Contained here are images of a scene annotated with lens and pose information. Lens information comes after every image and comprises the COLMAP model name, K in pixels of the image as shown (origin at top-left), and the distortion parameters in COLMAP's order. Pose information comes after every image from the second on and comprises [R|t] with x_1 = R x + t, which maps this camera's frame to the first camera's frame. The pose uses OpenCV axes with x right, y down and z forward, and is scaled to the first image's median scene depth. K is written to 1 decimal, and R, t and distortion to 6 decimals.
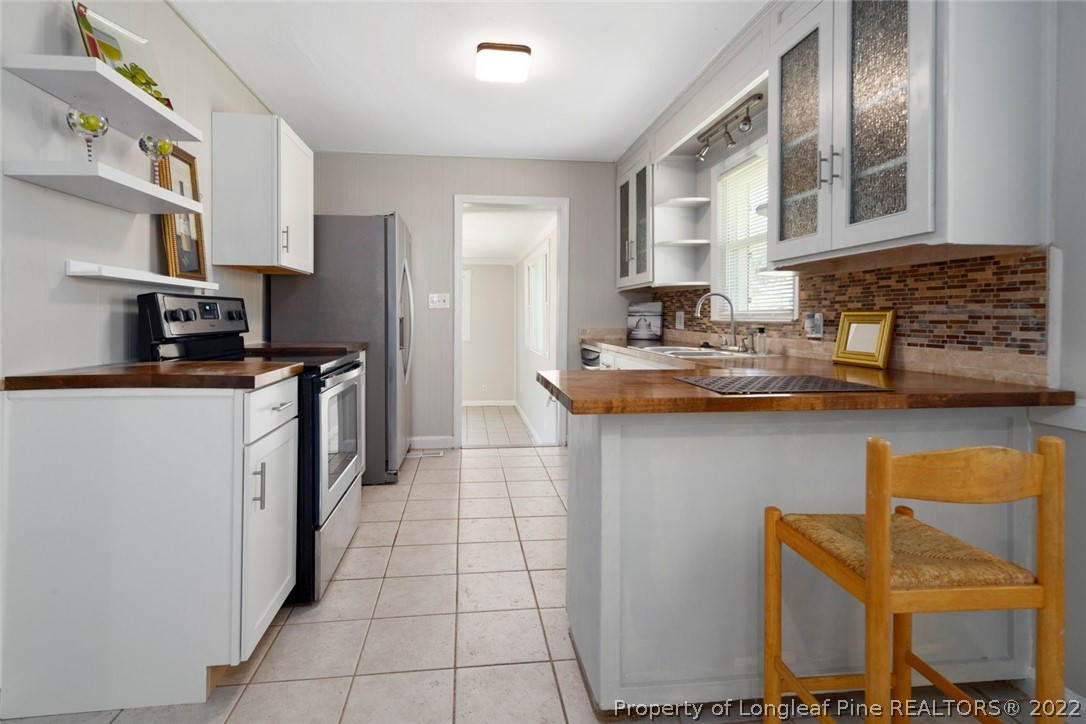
lens RADIAL K [[522.1, 0, 520.1], [0, 522.1, 317.1], [0, 0, 1]] dist [0.021614, -0.007684]
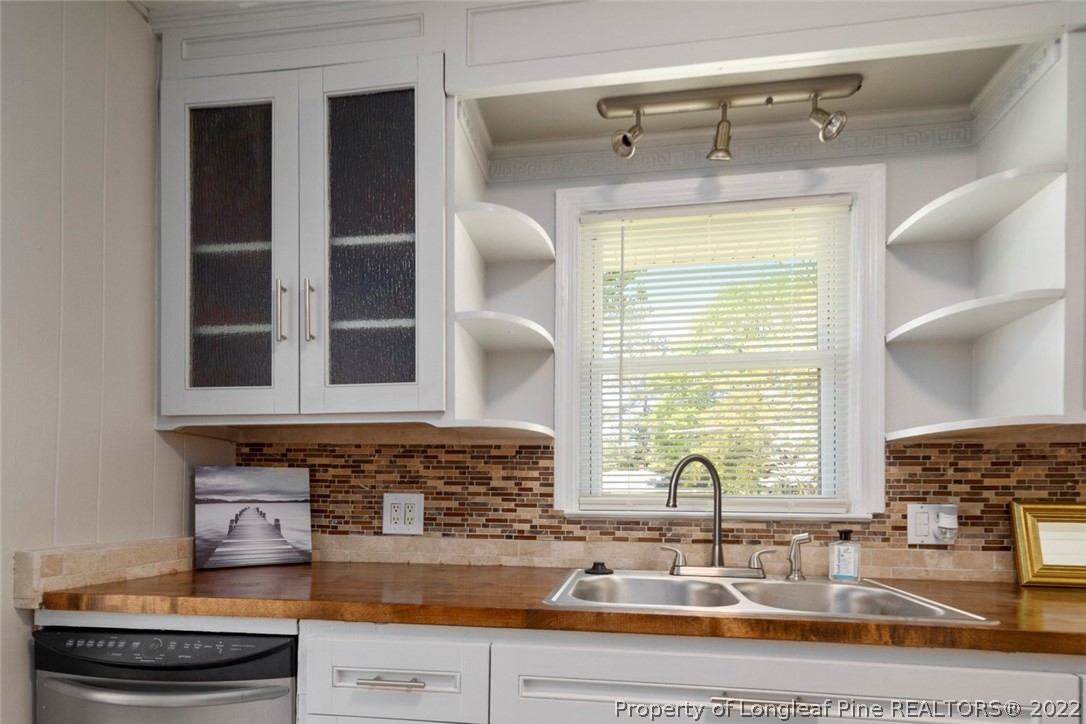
lens RADIAL K [[522.1, 0, 542.1], [0, 522.1, 498.3], [0, 0, 1]] dist [0.021614, -0.007684]
pose [[0.240930, -0.000721, 0.970542, -0.144553], [-0.006374, 0.999977, 0.002325, -0.013520], [-0.970522, -0.006746, 0.240920, 1.359380]]
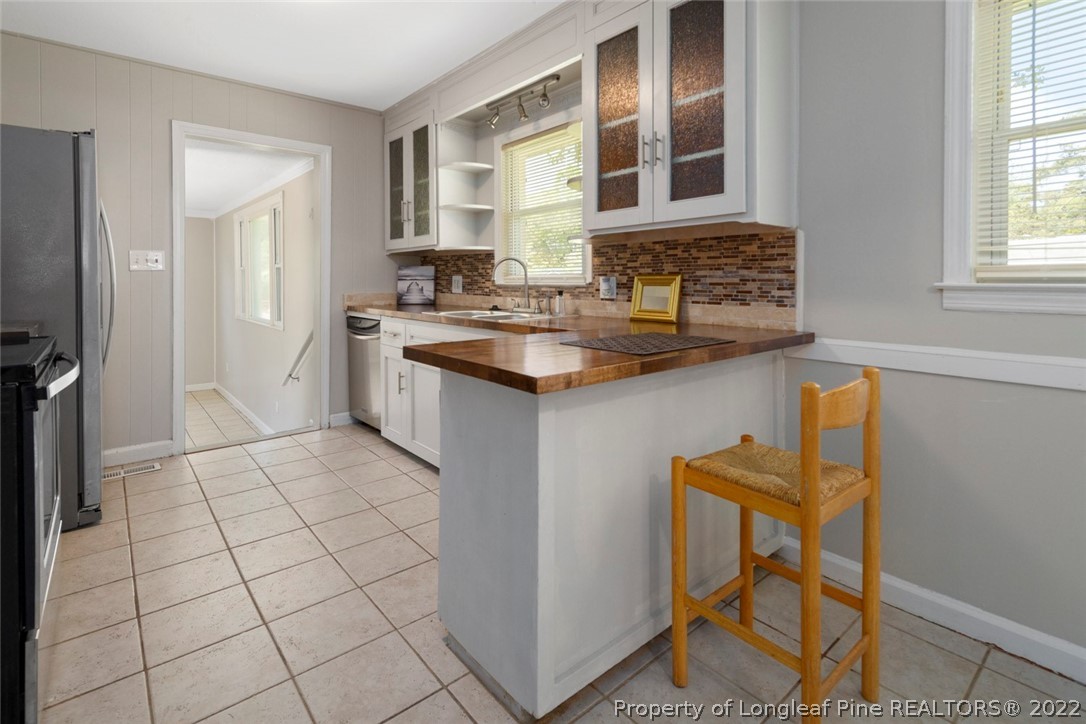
lens RADIAL K [[522.1, 0, 533.8], [0, 522.1, 278.4], [0, 0, 1]] dist [0.021614, -0.007684]
pose [[0.835940, -0.003309, 0.548810, -0.207073], [0.005633, 0.999981, -0.002550, -0.002812], [-0.548791, 0.005223, 0.835943, 0.147925]]
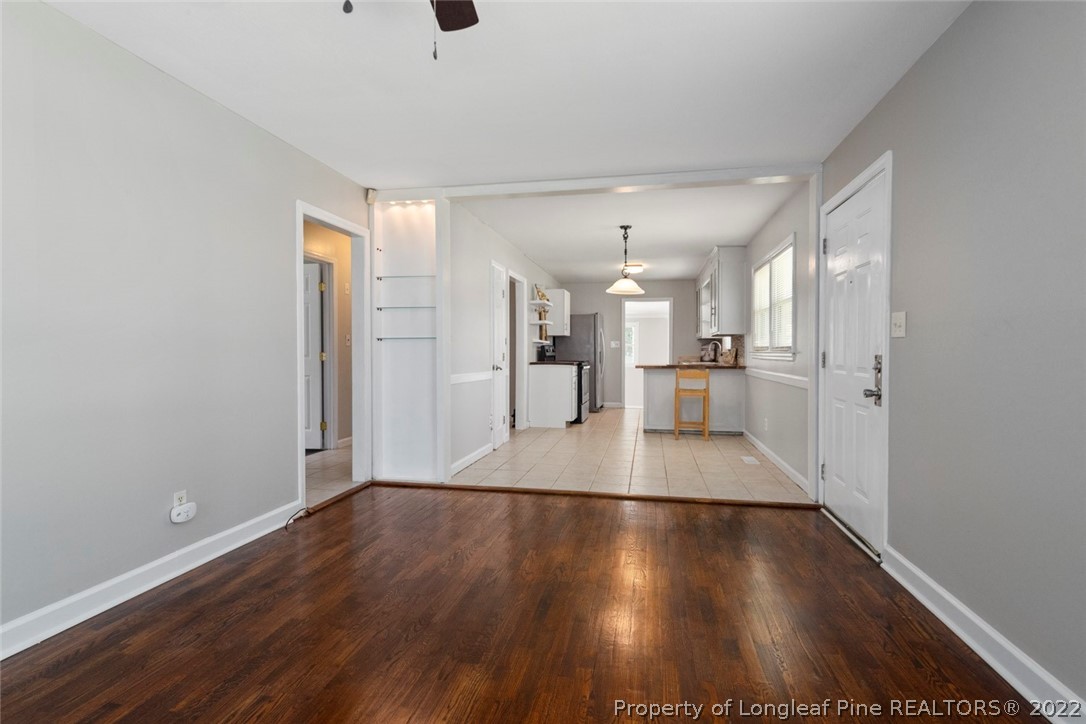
lens RADIAL K [[522.1, 0, 546.5], [0, 522.1, 367.8], [0, 0, 1]] dist [0.021614, -0.007684]
pose [[0.951920, 0.006536, -0.306277, 0.508518], [0.002036, 0.999615, 0.027659, 0.016261], [0.306340, -0.026952, 0.951541, -2.504919]]
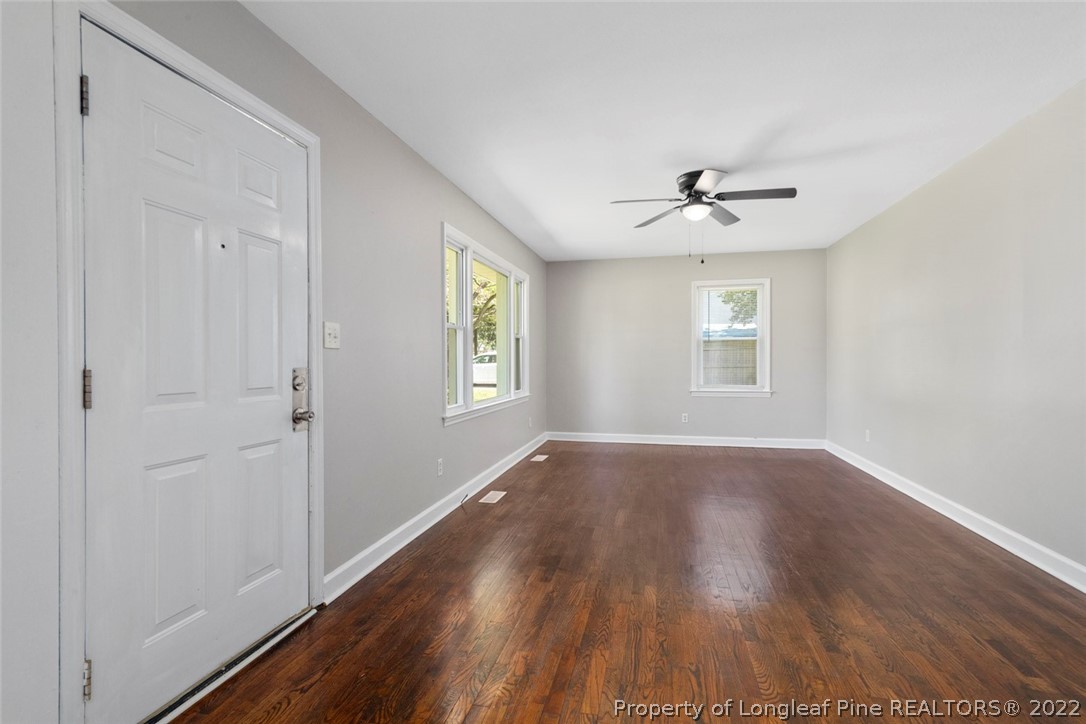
lens RADIAL K [[522.1, 0, 543.6], [0, 522.1, 360.2], [0, 0, 1]] dist [0.021614, -0.007684]
pose [[-0.943685, -0.001645, 0.330842, 0.102284], [0.001139, 0.999966, 0.008220, -0.000277], [-0.330844, 0.008134, -0.943650, -0.268580]]
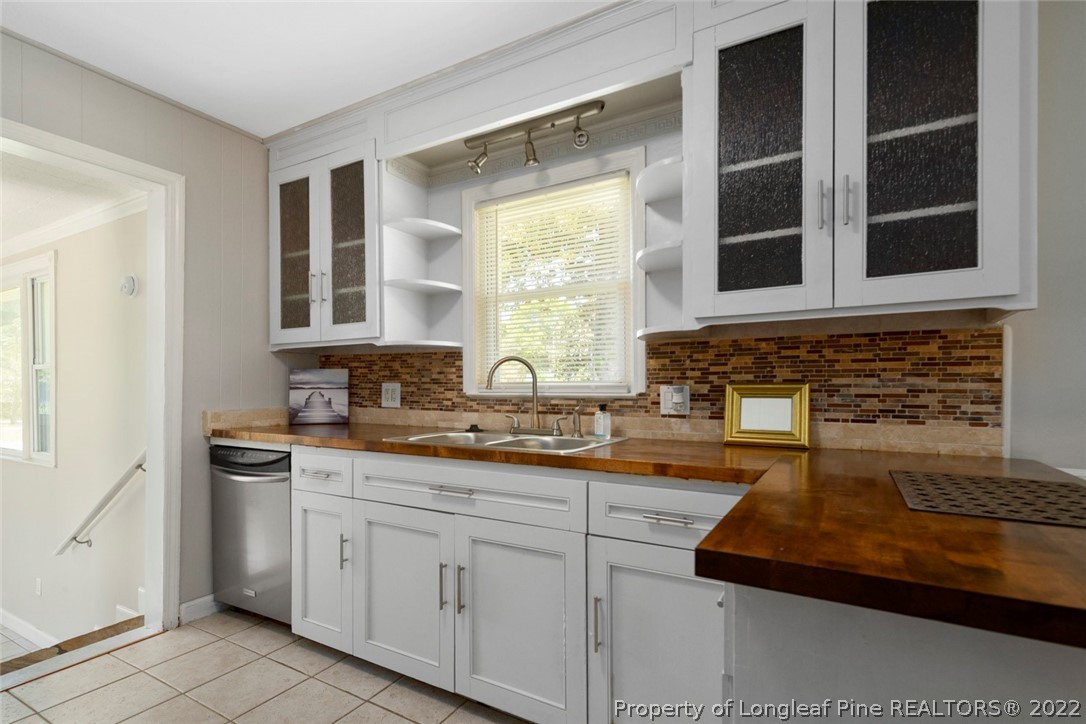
lens RADIAL K [[522.1, 0, 542.5], [0, 522.1, 384.9], [0, 0, 1]] dist [0.021614, -0.007684]
pose [[0.591968, -0.001194, 0.805960, -0.254337], [0.004472, 0.999988, -0.001803, -0.008935], [-0.805949, 0.004672, 0.591967, 0.711349]]
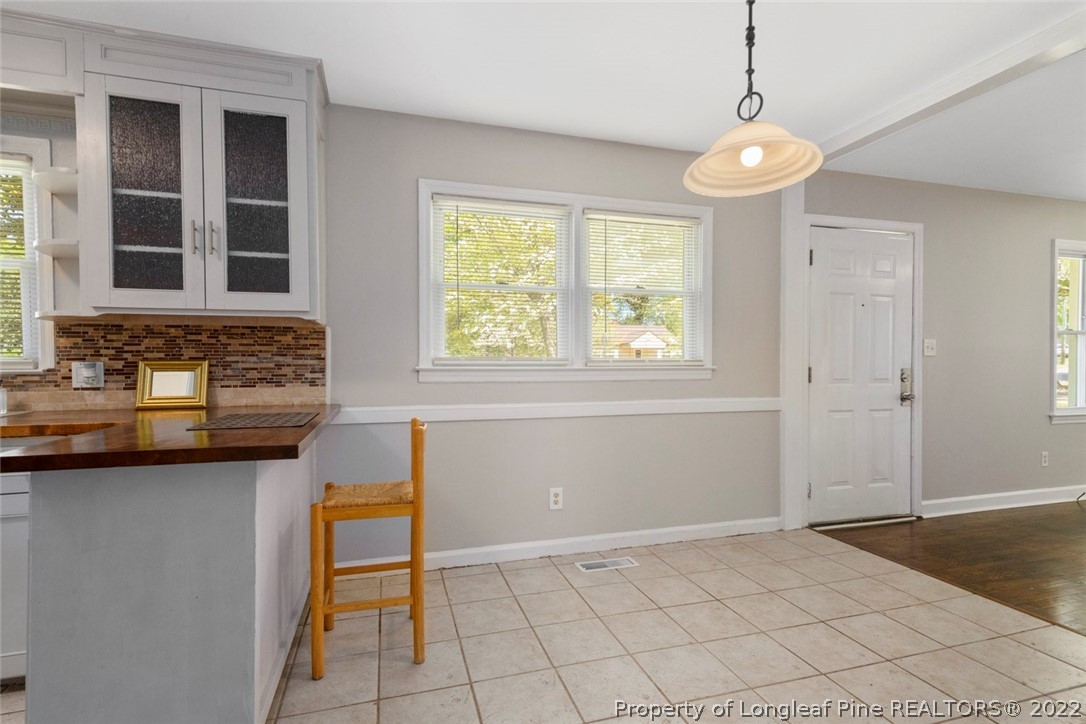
lens RADIAL K [[522.1, 0, 545.9], [0, 522.1, 368.7], [0, 0, 1]] dist [0.021614, -0.007684]
pose [[-0.184112, -0.017431, 0.982751, -0.566333], [0.003321, 0.999826, 0.018356, -0.011060], [-0.982900, 0.006643, -0.184022, 0.378142]]
